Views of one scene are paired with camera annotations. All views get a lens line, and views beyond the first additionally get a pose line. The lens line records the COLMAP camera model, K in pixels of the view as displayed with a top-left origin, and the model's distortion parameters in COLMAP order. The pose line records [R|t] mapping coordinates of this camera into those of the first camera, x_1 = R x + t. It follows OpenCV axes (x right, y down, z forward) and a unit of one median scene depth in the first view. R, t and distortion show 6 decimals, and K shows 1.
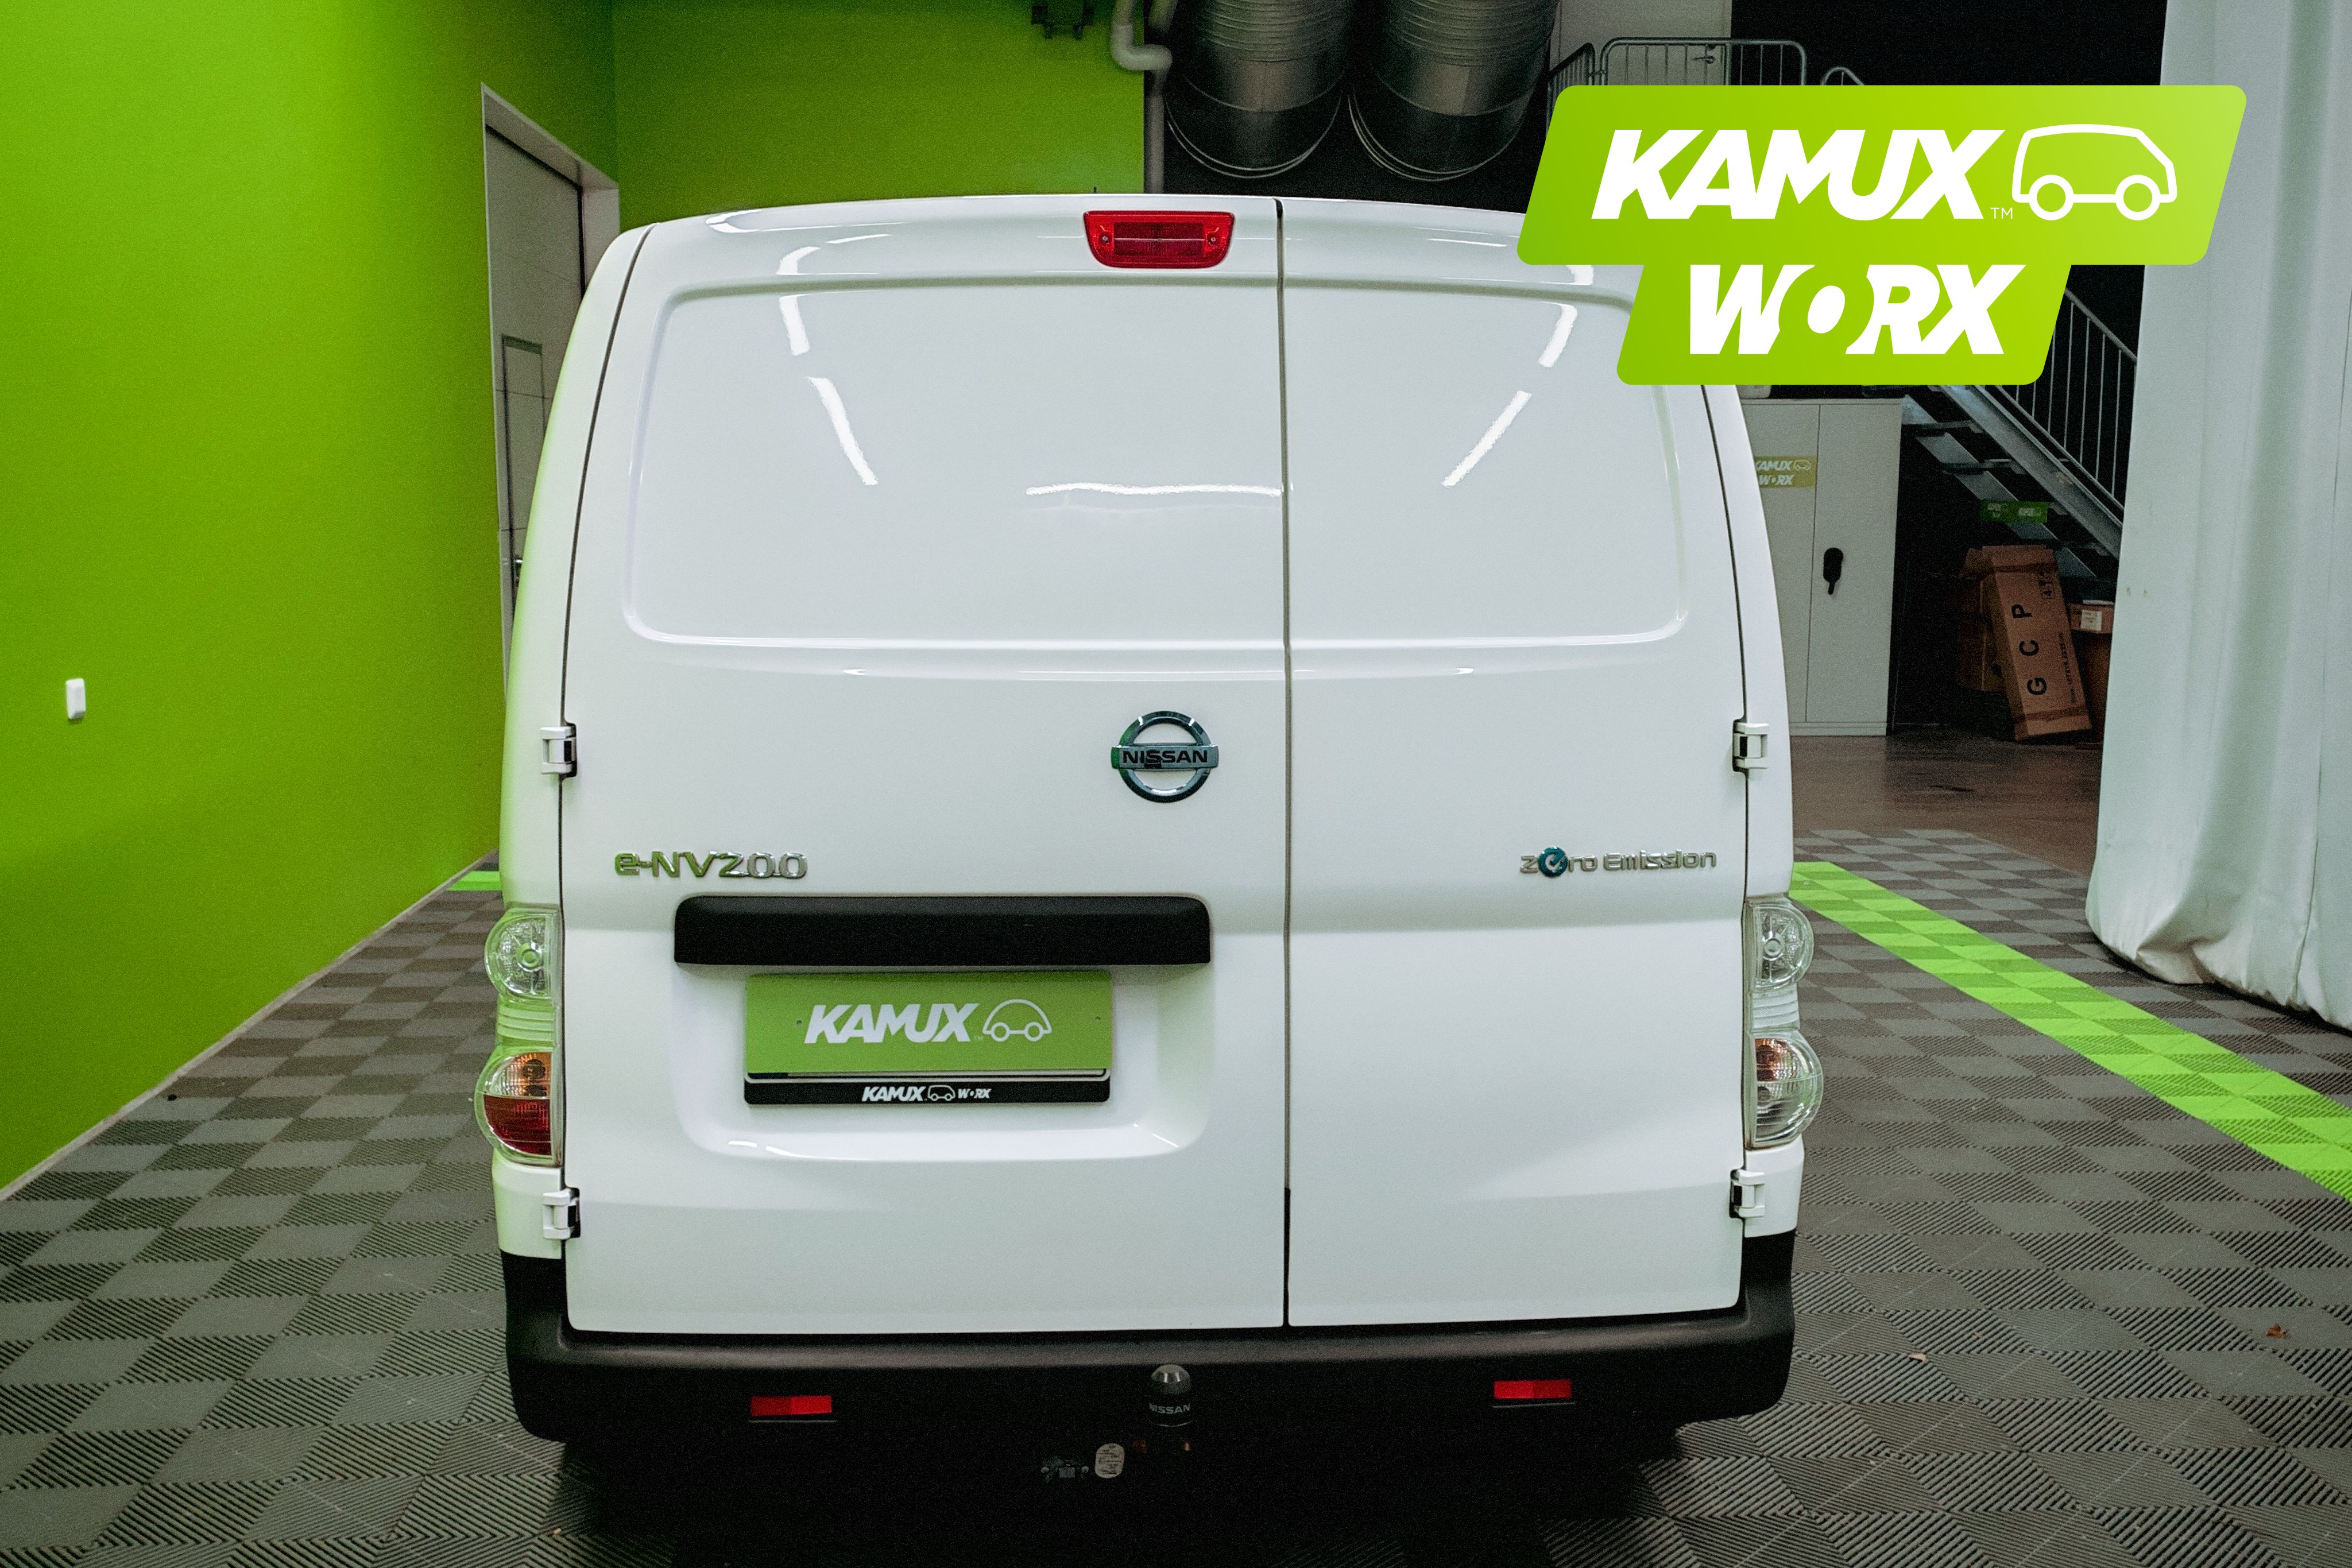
lens RADIAL K [[2347.1, 0, 1176.0], [0, 2347.1, 784.0], [0, 0, 1]] dist [0.106956, -0.003407]
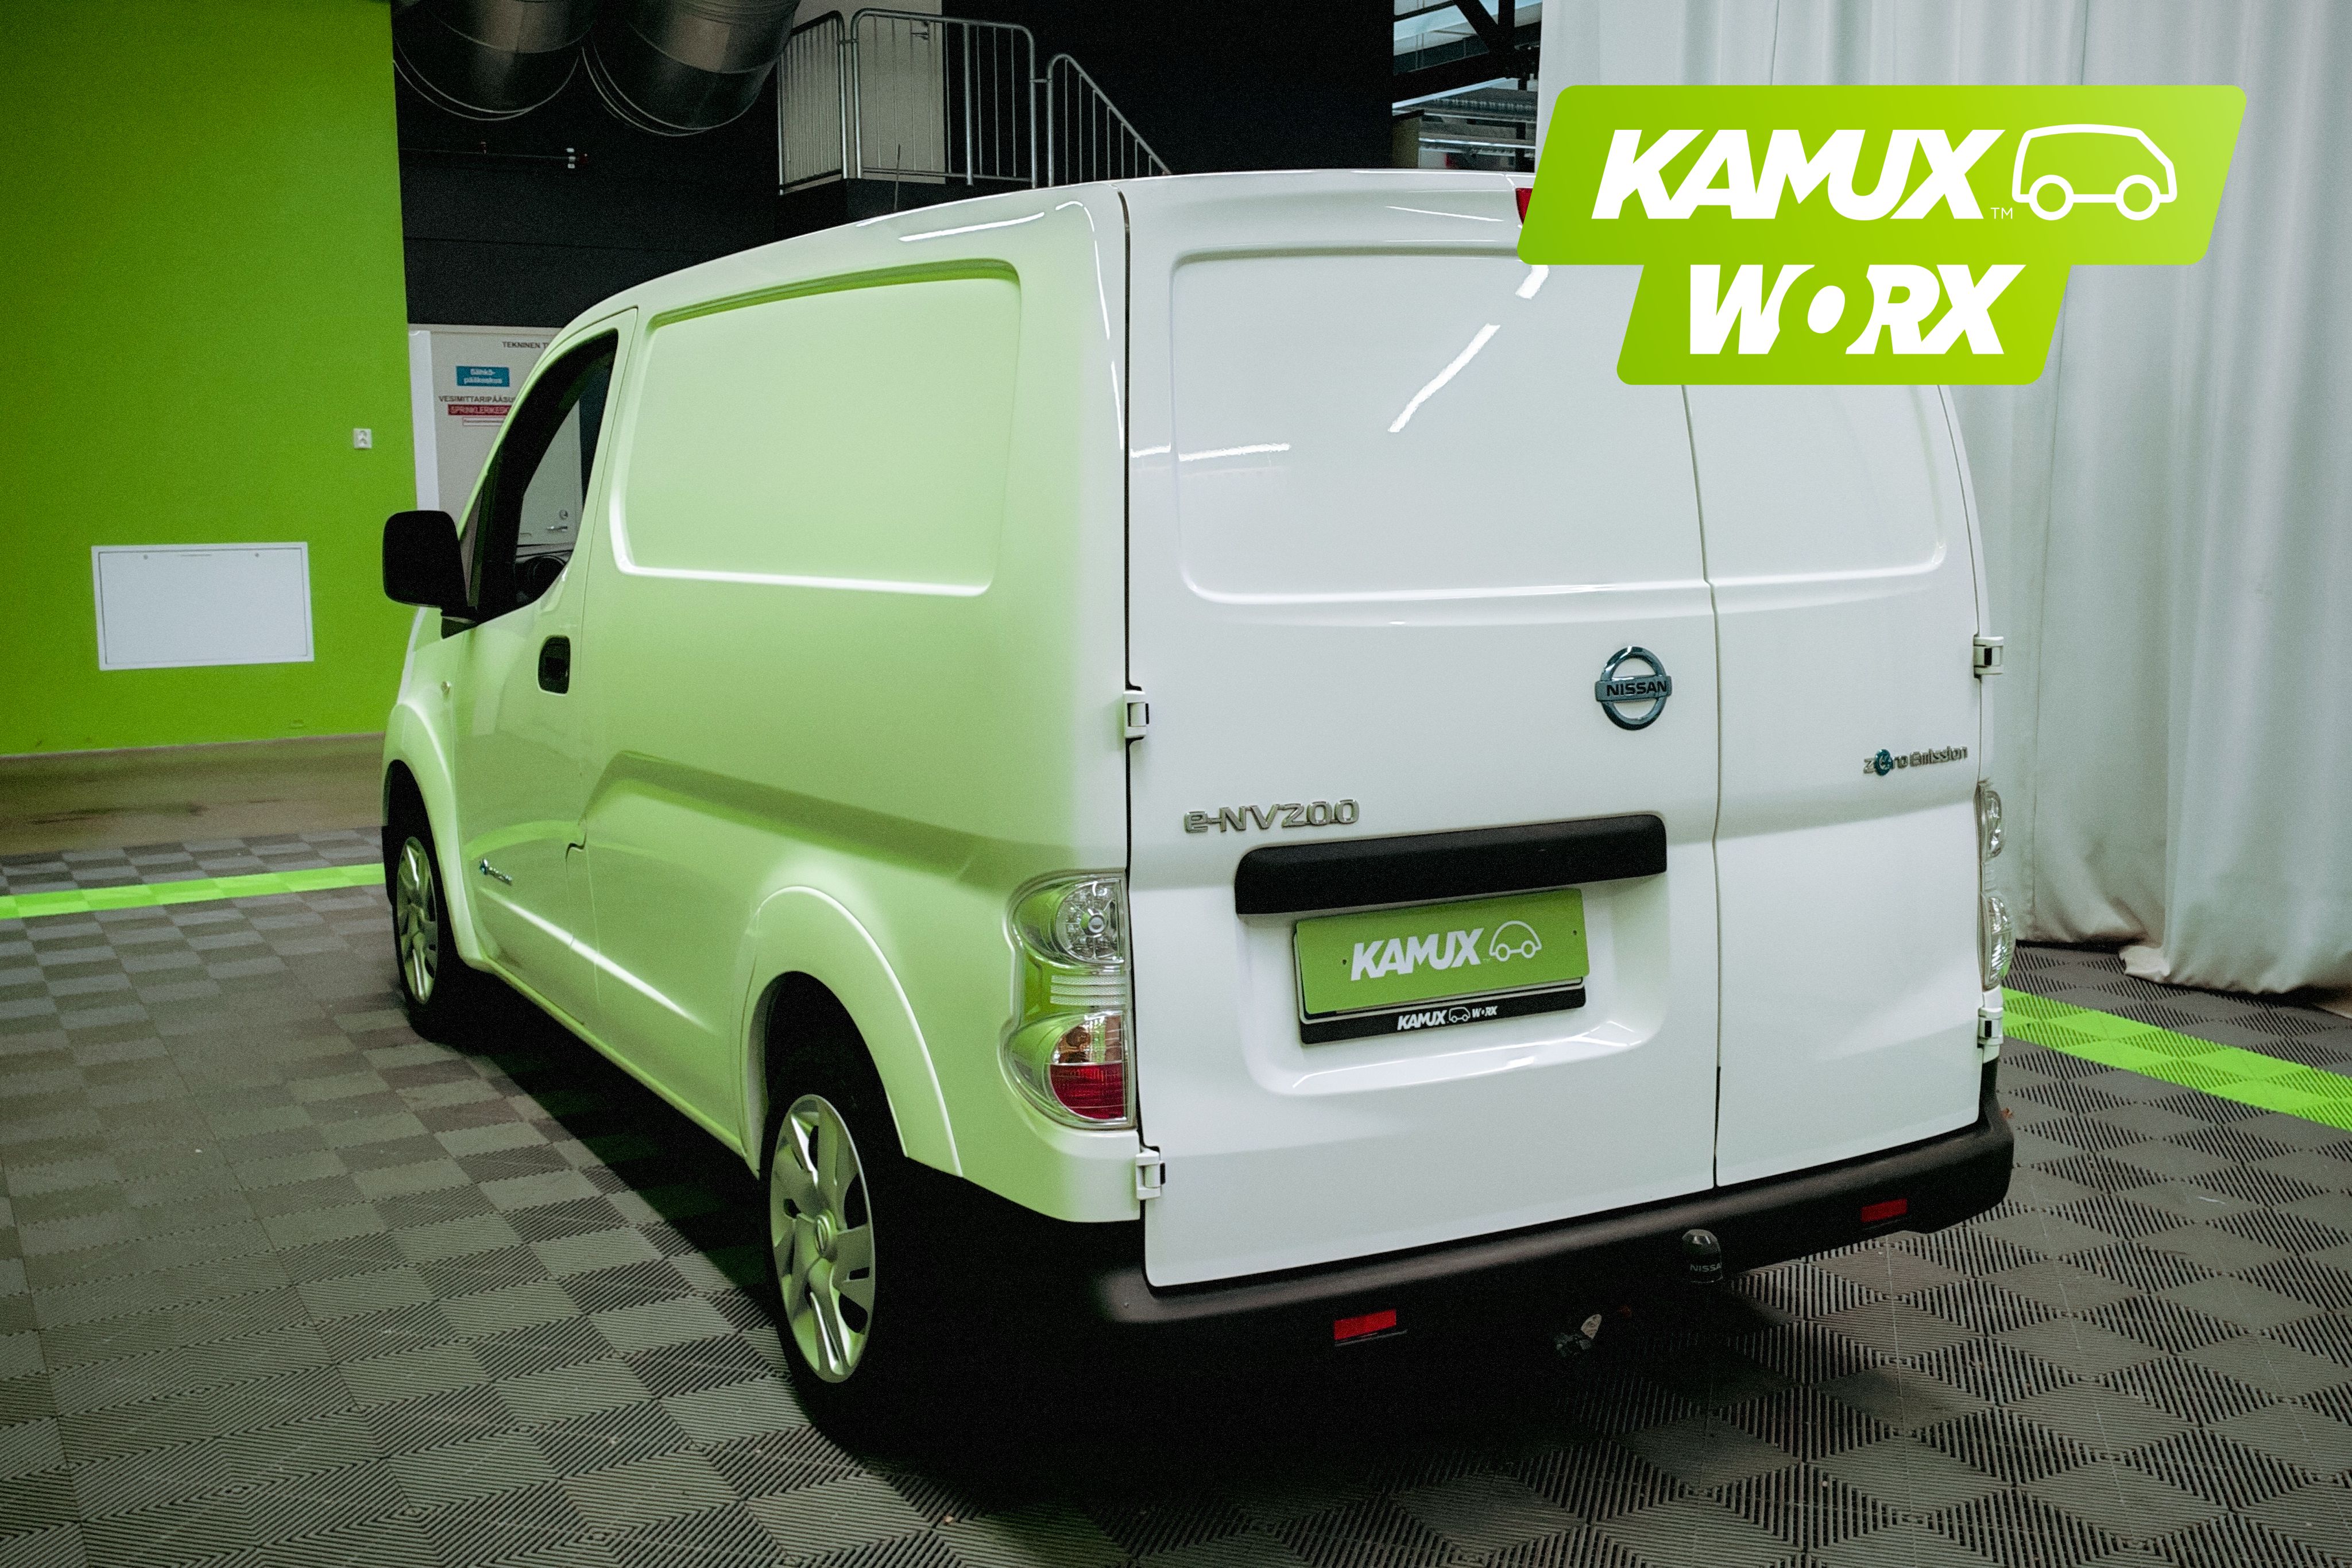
lens RADIAL K [[2379.7, 0, 1176.0], [0, 2379.7, 784.0], [0, 0, 1]] dist [0.097456, -0.002268]
pose [[0.898581, -0.068902, 0.433364, -0.677429], [0.063543, 0.997618, 0.026858, -0.010365], [-0.434182, 0.003403, 0.900819, 0.080500]]
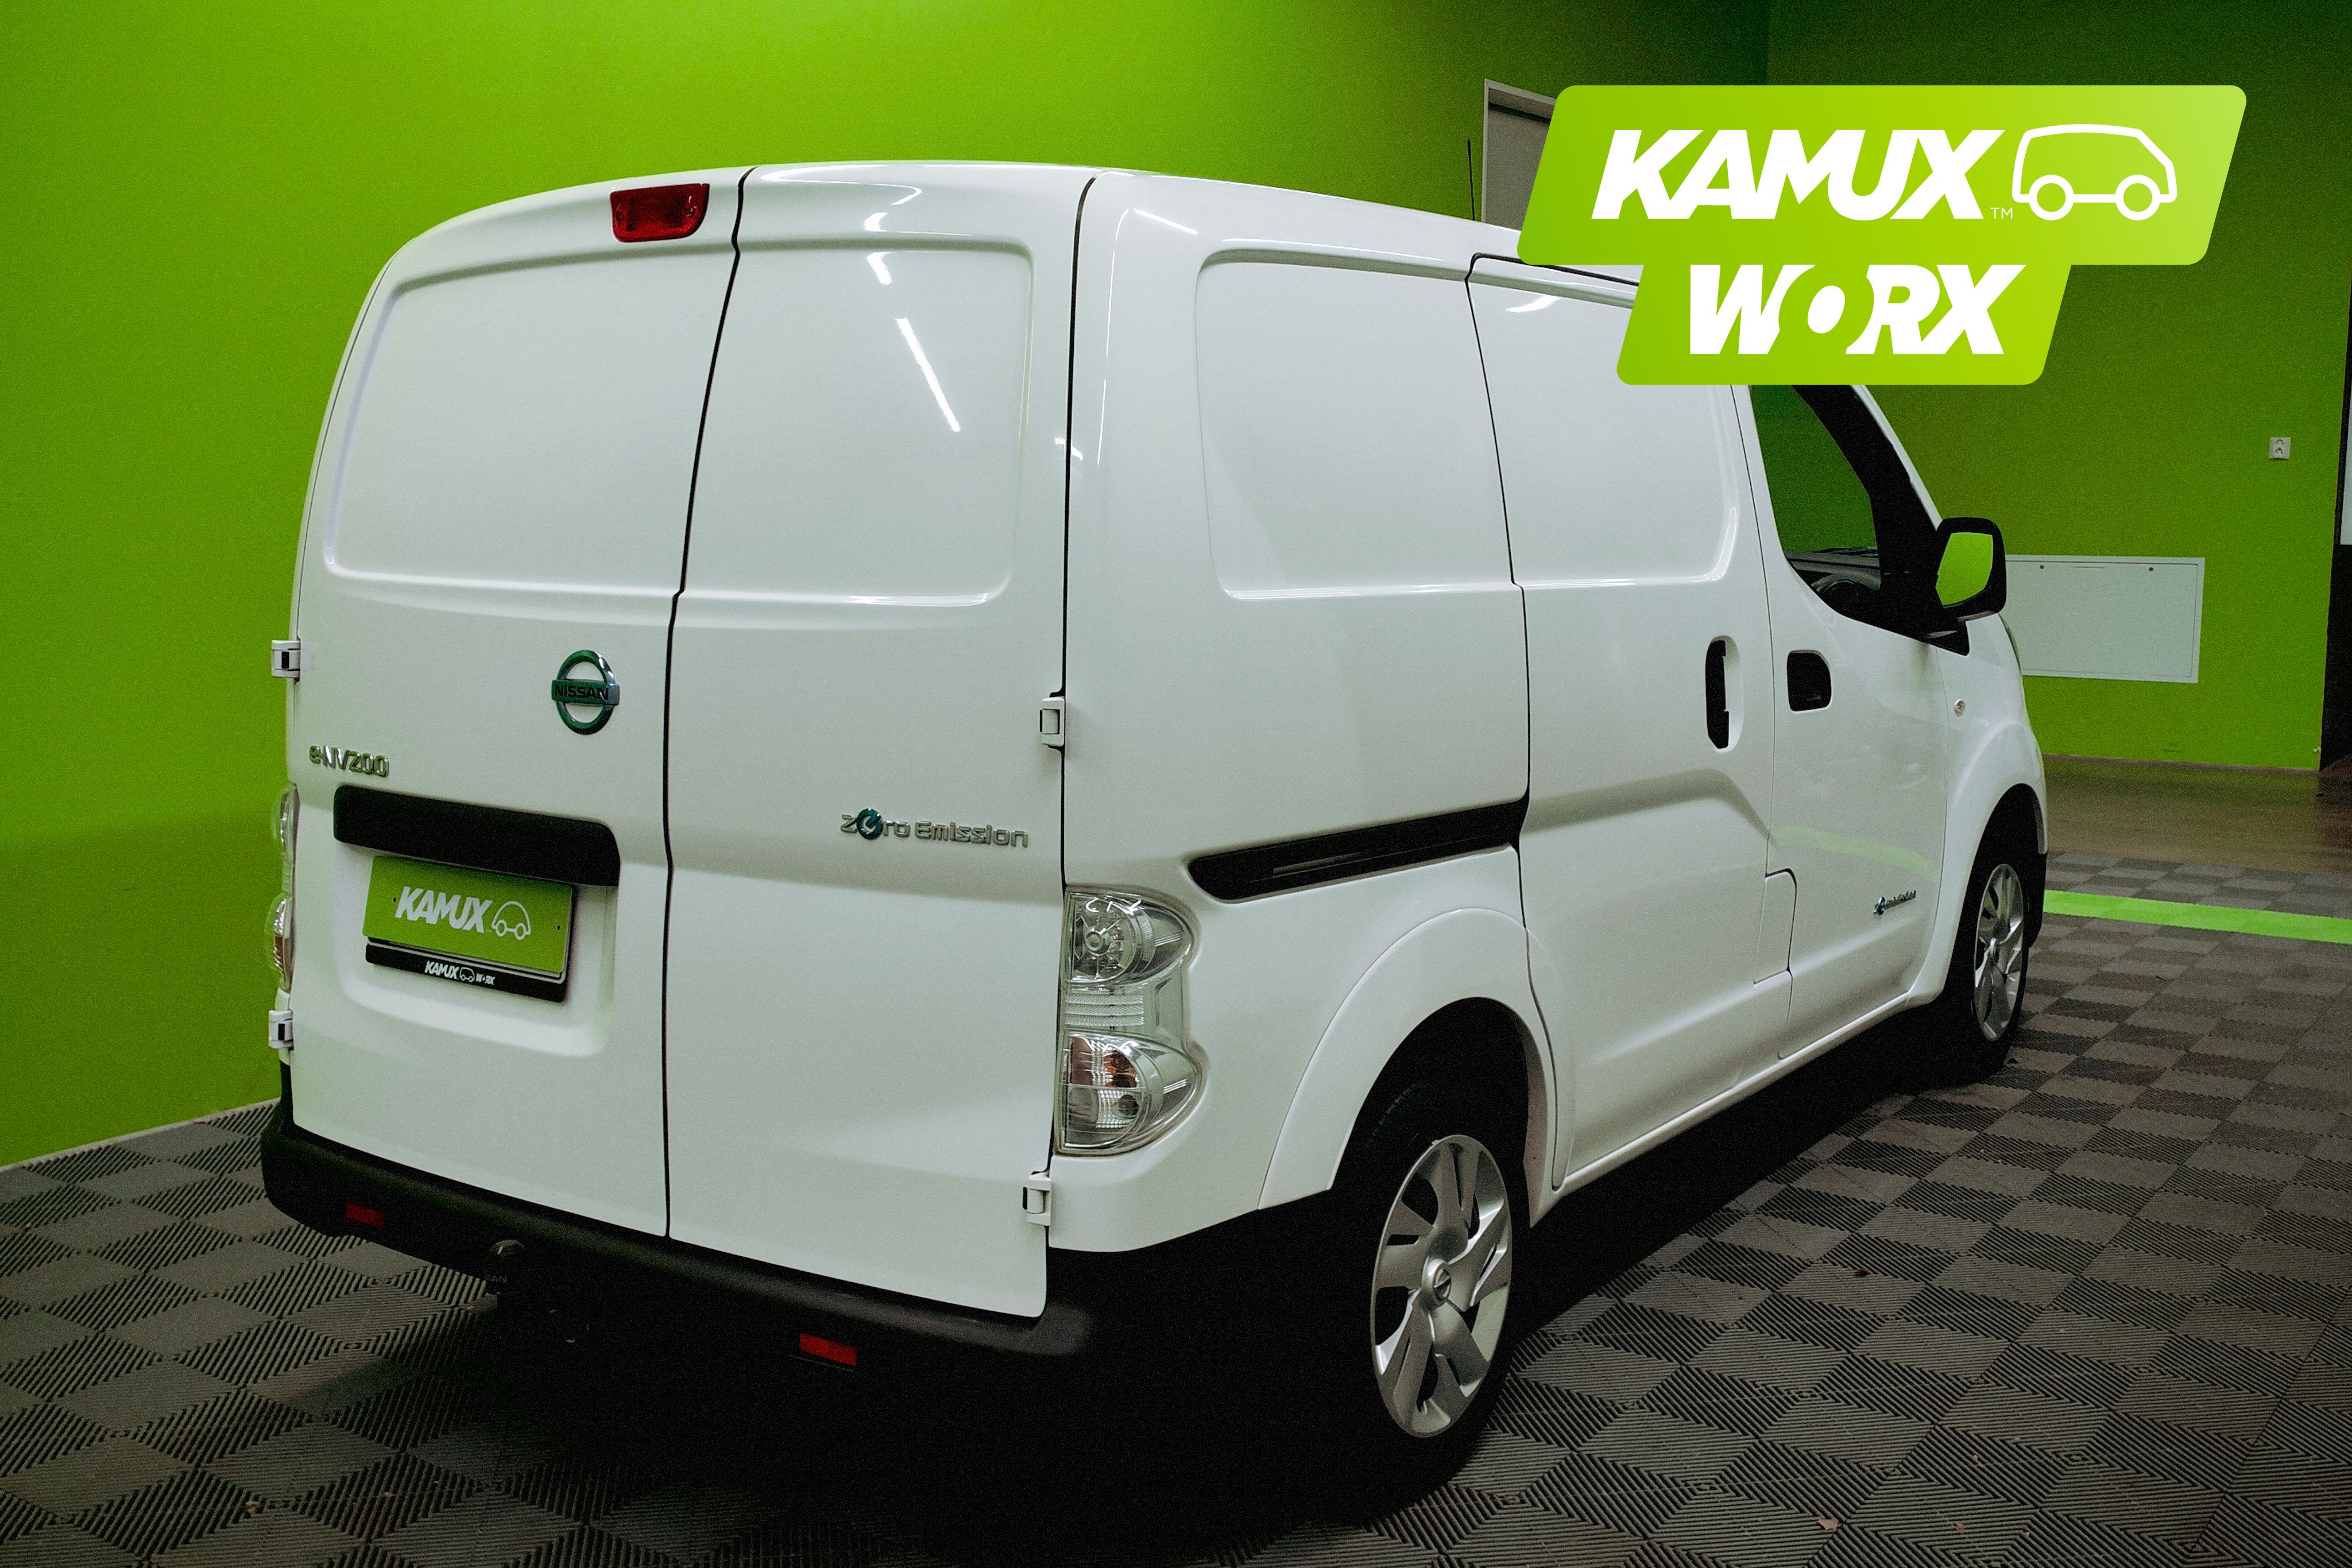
lens RADIAL K [[2379.7, 0, 1176.0], [0, 2379.7, 784.0], [0, 0, 1]] dist [0.097456, -0.002268]
pose [[0.772936, 0.081657, -0.629207, 0.893845], [-0.080278, 0.996300, 0.030681, -0.024661], [0.629385, 0.026797, 0.776632, 0.308037]]
